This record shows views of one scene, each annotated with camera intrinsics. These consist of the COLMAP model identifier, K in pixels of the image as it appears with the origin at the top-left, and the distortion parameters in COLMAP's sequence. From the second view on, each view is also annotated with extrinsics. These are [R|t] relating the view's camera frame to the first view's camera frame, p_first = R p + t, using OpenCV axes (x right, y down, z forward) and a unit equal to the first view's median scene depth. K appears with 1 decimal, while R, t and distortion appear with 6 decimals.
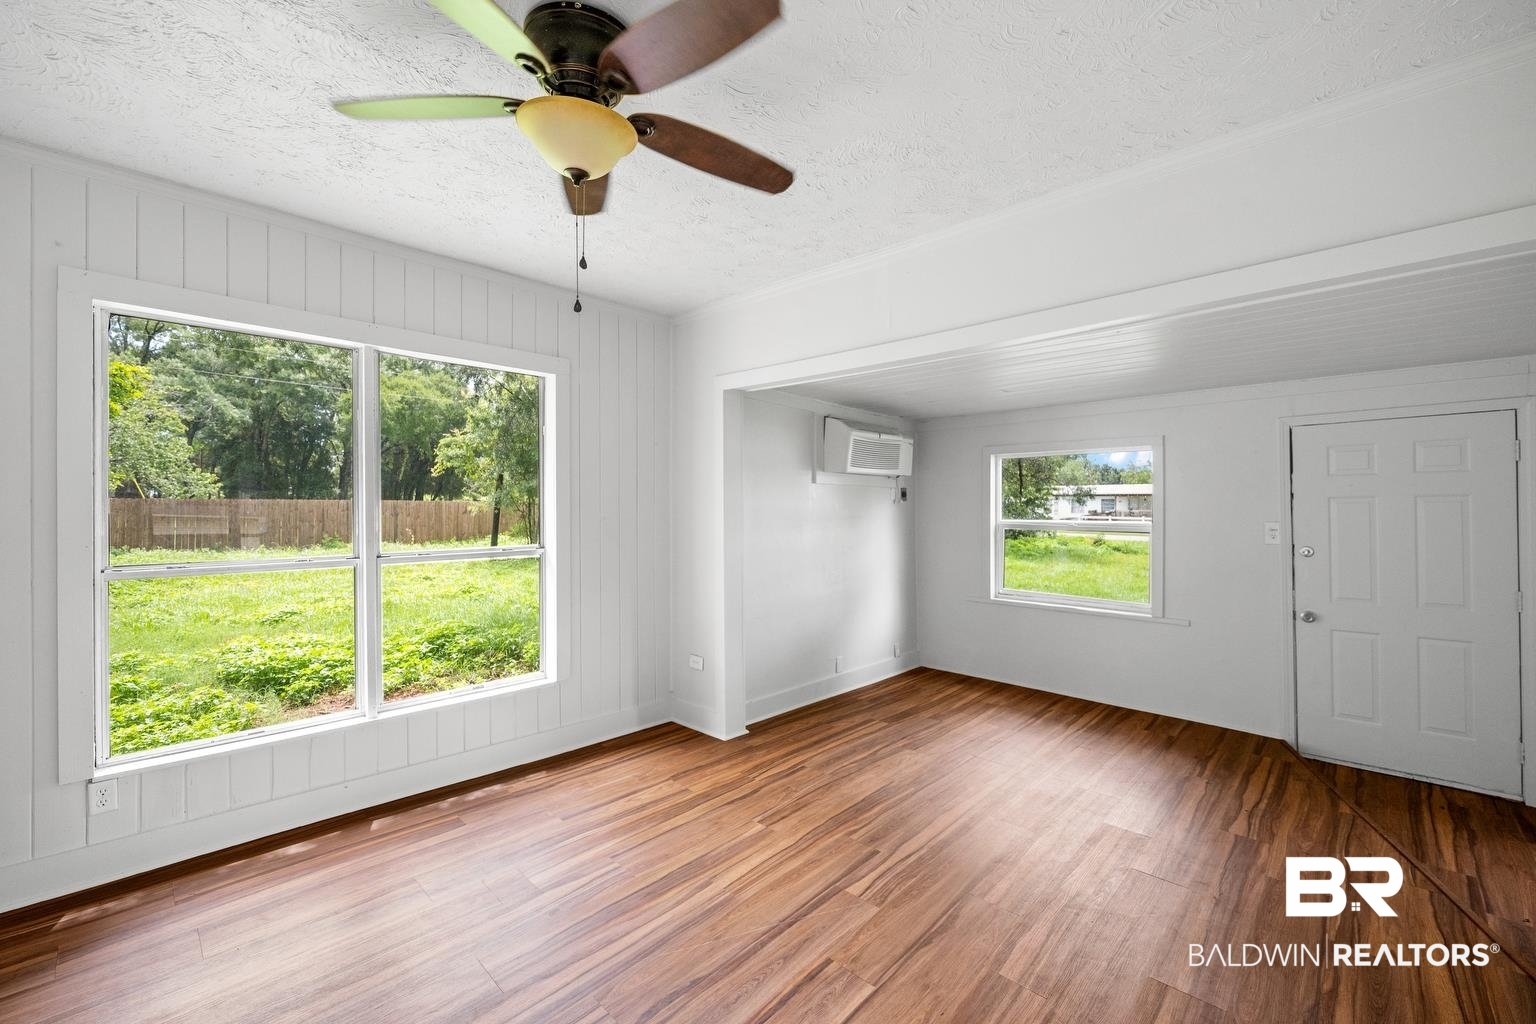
lens RADIAL K [[630.3, 0, 770.6], [0, 630.3, 503.7], [0, 0, 1]] dist [-0.007689, 0.000723]
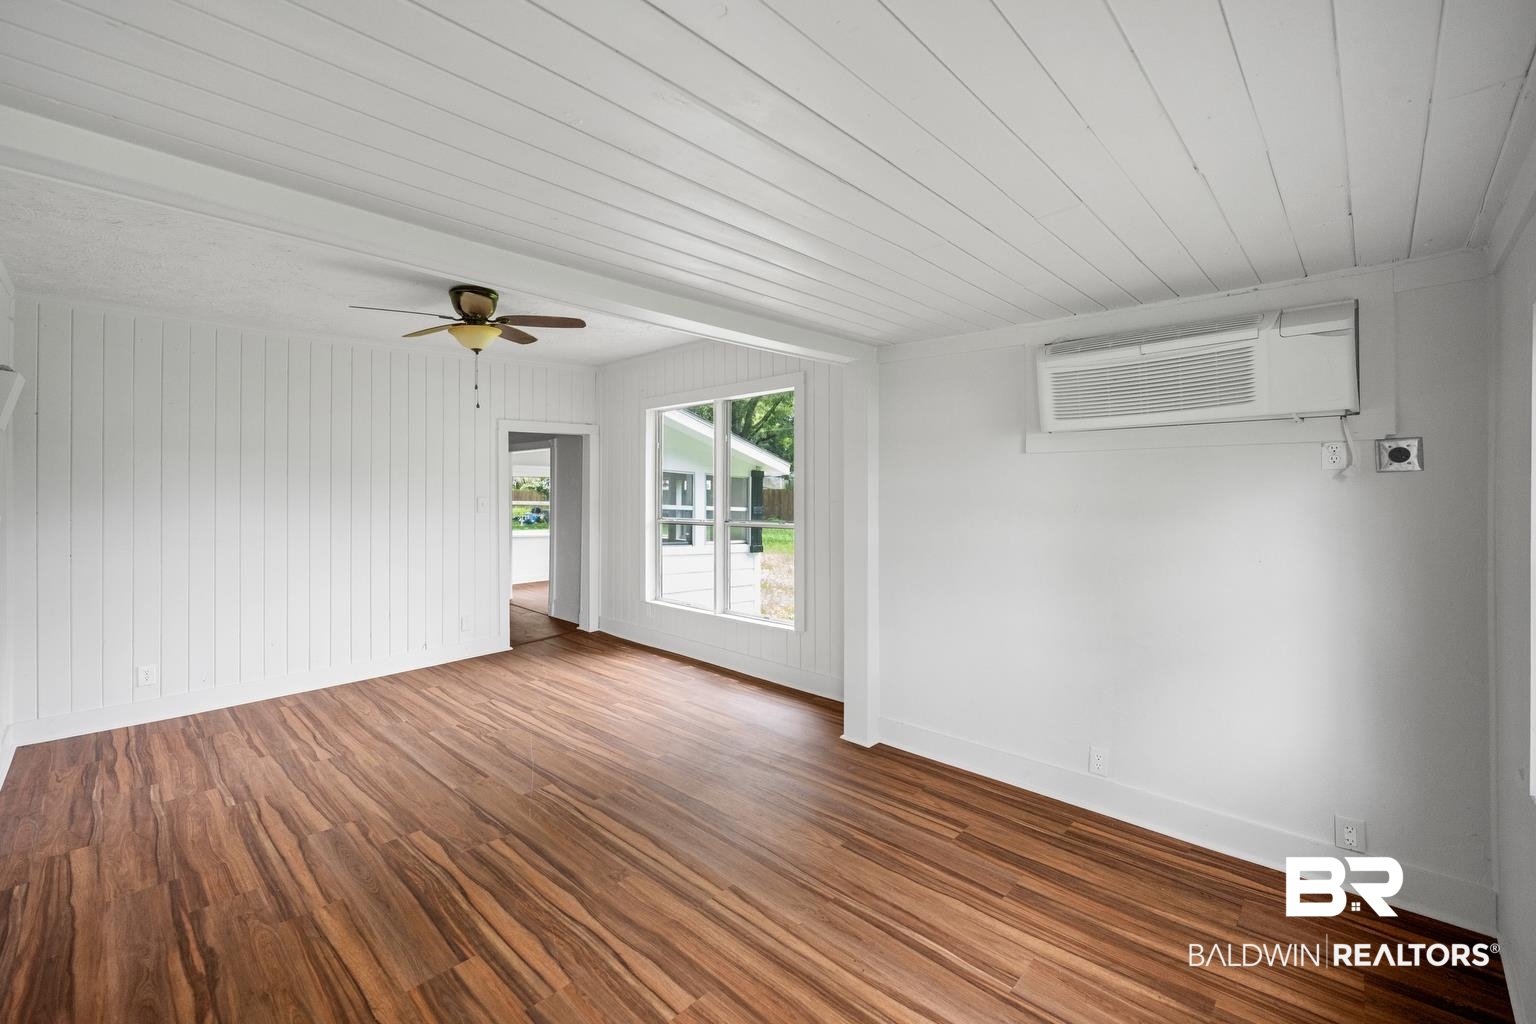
lens RADIAL K [[635.7, 0, 759.9], [0, 635.7, 495.3], [0, 0, 1]] dist [-0.006948, -0.000178]
pose [[0.000090, -0.000867, -1.000000, 0.984055], [0.006548, 0.999978, -0.000867, 0.013104], [0.999979, -0.006548, 0.000095, 0.983483]]
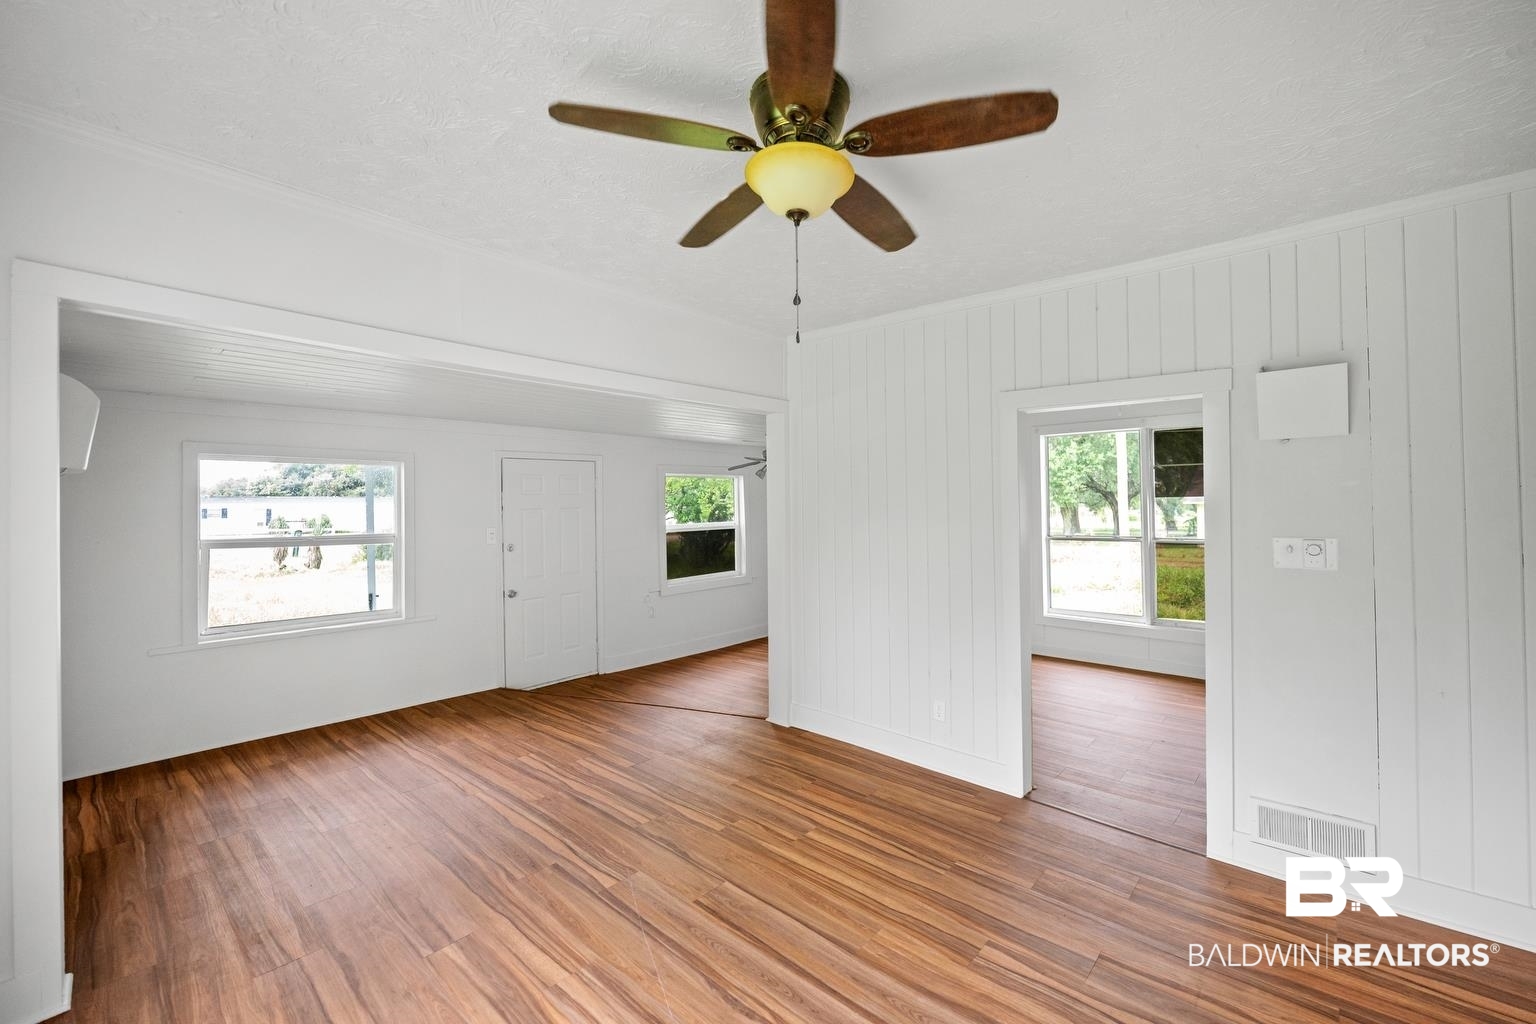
lens RADIAL K [[630.3, 0, 770.6], [0, 630.3, 503.7], [0, 0, 1]] dist [-0.007689, 0.000723]
pose [[-0.033387, 0.003040, 0.999438, -0.646692], [0.006115, 0.999977, -0.002837, -0.016580], [-0.999424, 0.006016, -0.033405, 0.519214]]
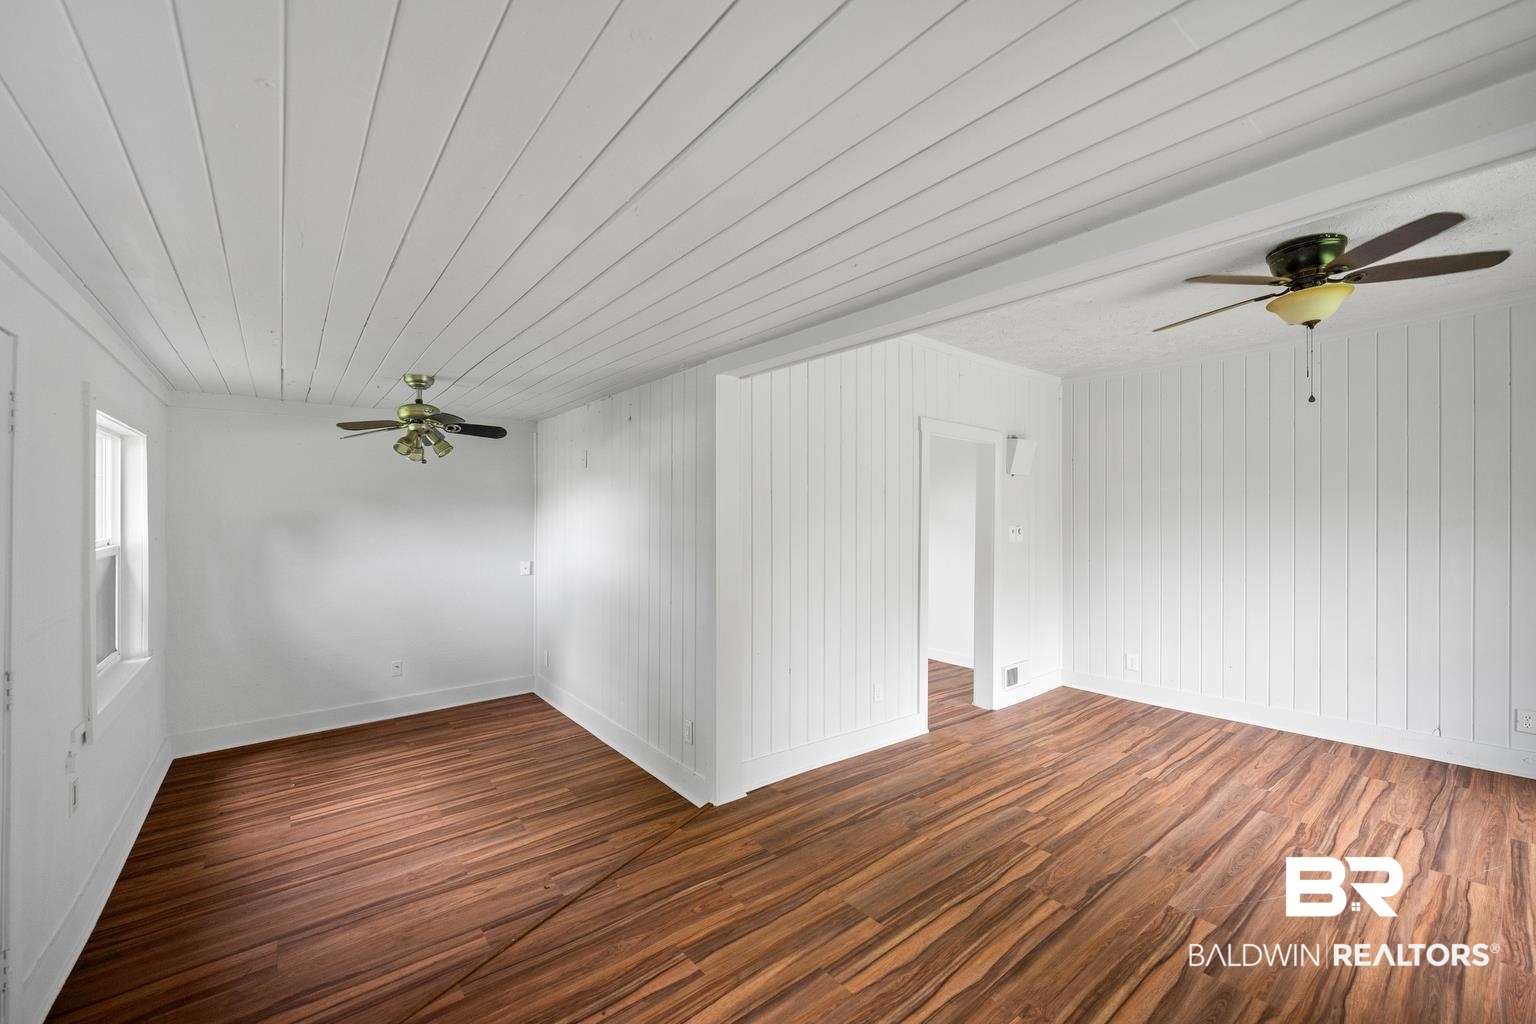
lens RADIAL K [[621.7, 0, 768.0], [0, 621.7, 512.0], [0, 0, 1]] dist [-0.006710, 0.000389]
pose [[-0.991587, 0.000385, 0.129441, 0.453677], [-0.000558, 0.999974, -0.007248, 0.003929], [-0.129440, -0.007260, -0.991561, 1.372417]]
